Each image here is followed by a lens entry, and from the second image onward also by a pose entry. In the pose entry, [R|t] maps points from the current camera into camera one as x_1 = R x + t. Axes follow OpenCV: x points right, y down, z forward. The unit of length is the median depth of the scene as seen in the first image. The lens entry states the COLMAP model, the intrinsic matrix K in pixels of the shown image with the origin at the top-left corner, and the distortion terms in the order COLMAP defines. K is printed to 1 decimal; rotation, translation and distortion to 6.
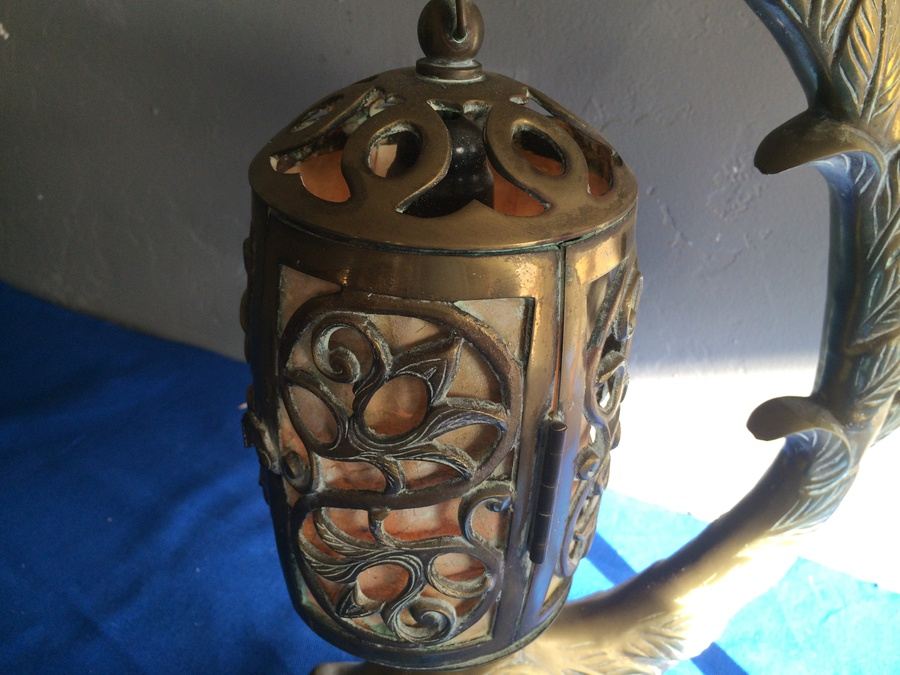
lens RADIAL K [[808.4, 0, 453.0], [0, 808.4, 319.8], [0, 0, 1]] dist [0.103090, -0.166043]
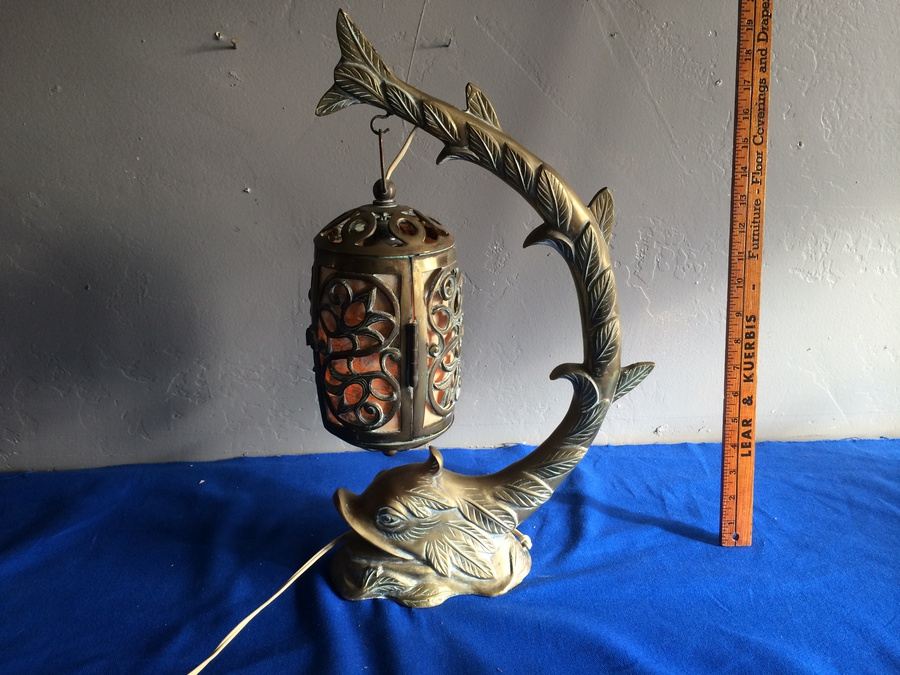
lens RADIAL K [[769.1, 0, 450.0], [0, 769.1, 337.5], [0, 0, 1]] dist [0.070749, -0.113710]
pose [[0.984474, 0.012786, -0.175063, 0.711241], [-0.049866, 0.976624, -0.209089, 0.714988], [0.168298, 0.214573, 0.962099, -1.485731]]
